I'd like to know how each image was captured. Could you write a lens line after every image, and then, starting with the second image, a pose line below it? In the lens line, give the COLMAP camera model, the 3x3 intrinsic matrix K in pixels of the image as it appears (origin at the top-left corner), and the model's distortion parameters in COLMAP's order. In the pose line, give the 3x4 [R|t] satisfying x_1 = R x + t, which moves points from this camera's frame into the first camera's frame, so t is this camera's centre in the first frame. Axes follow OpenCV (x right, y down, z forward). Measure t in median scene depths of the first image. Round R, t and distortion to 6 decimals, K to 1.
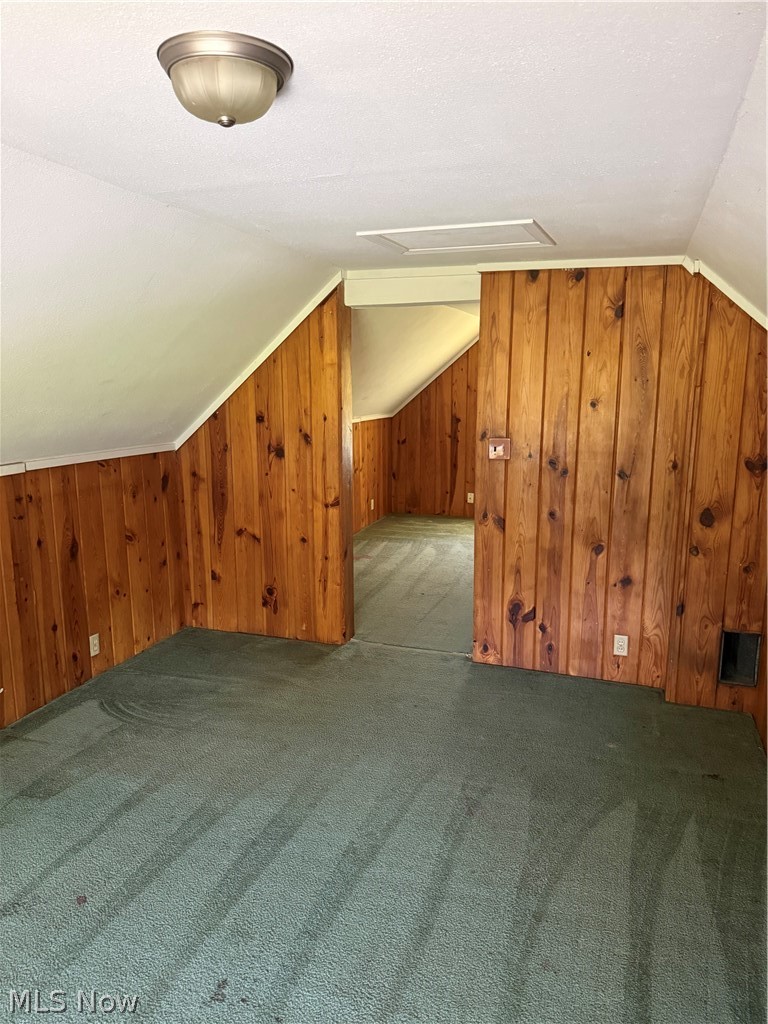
lens RADIAL K [[717.4, 0, 384.0], [0, 717.4, 512.0], [0, 0, 1]] dist [-0.006585, -0.002130]
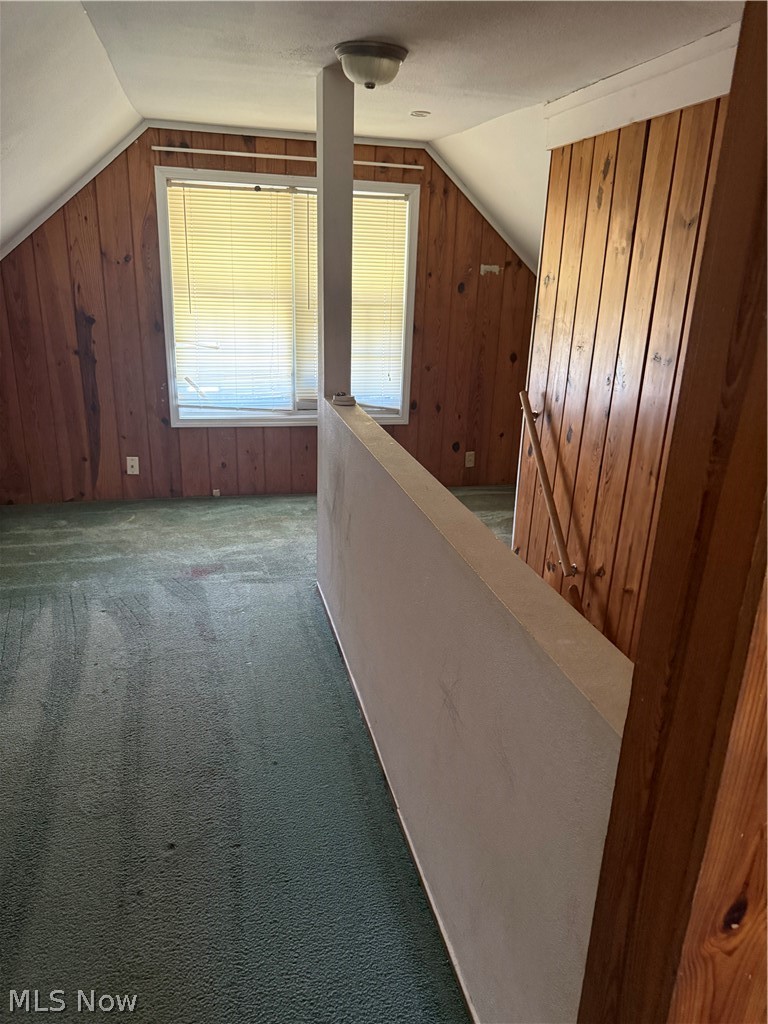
lens RADIAL K [[717.4, 0, 384.0], [0, 717.4, 512.0], [0, 0, 1]] dist [-0.006585, -0.002130]
pose [[0.836212, -0.148219, 0.527996, -0.013499], [0.064883, 0.982761, 0.173123, -0.067294], [-0.544554, -0.110510, 0.831414, 0.434762]]
